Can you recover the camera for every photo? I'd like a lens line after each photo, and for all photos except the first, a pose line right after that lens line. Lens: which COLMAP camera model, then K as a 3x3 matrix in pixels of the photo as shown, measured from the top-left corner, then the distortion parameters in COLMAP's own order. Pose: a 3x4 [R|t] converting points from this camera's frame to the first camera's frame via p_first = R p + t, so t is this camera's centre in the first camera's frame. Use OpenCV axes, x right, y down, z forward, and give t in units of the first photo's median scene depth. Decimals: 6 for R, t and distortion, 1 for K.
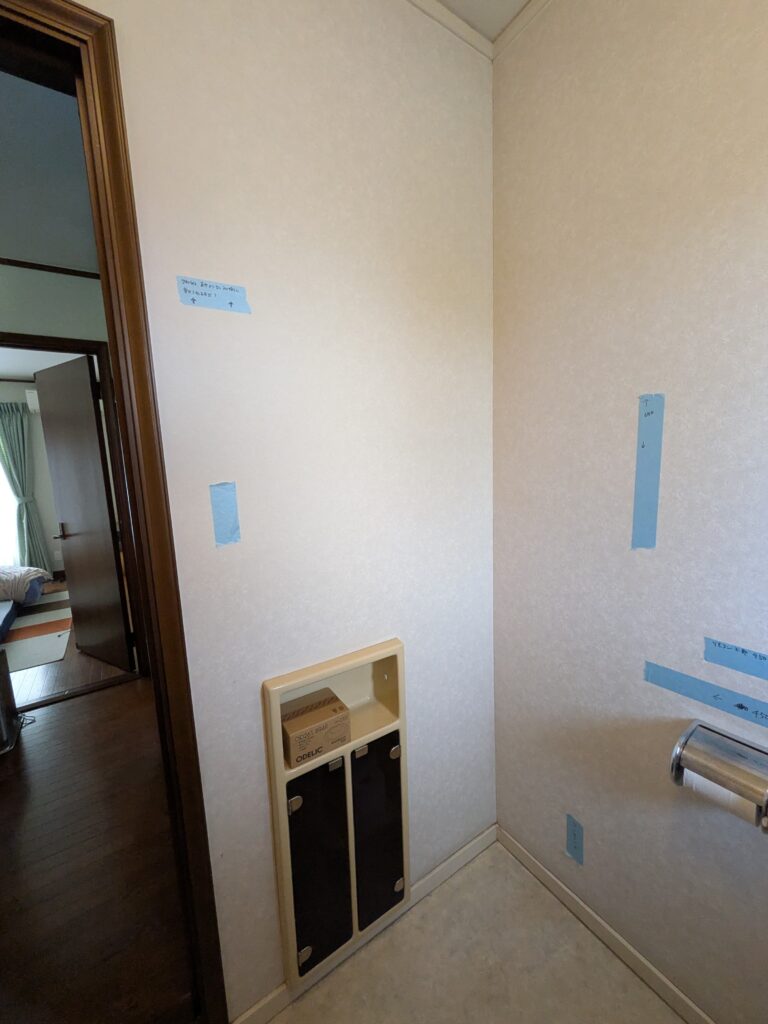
lens RADIAL K [[409.1, 0, 381.8], [0, 409.1, 511.0], [0, 0, 1]] dist [-0.001627, 0.000202]
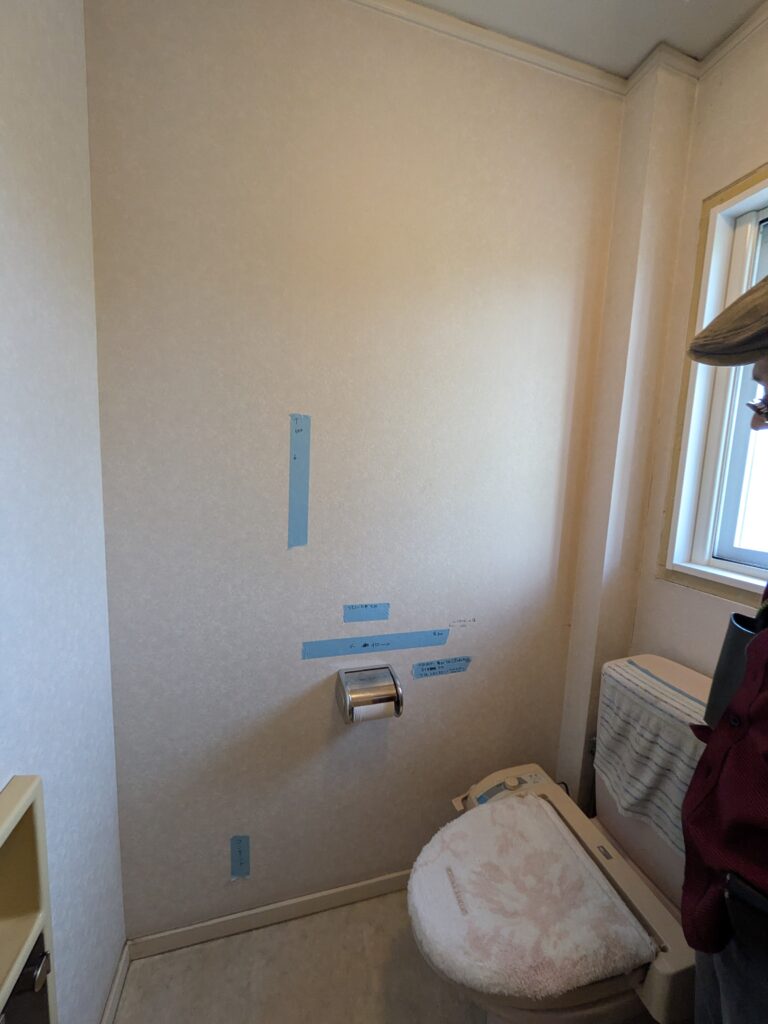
lens RADIAL K [[409.1, 0, 384.4], [0, 409.1, 512.5], [0, 0, 1]] dist [-0.001627, 0.000202]
pose [[0.299381, -0.057518, 0.952399, -0.391502], [0.076275, 0.996429, 0.036200, -0.028129], [-0.951080, 0.061807, 0.302699, 0.421424]]
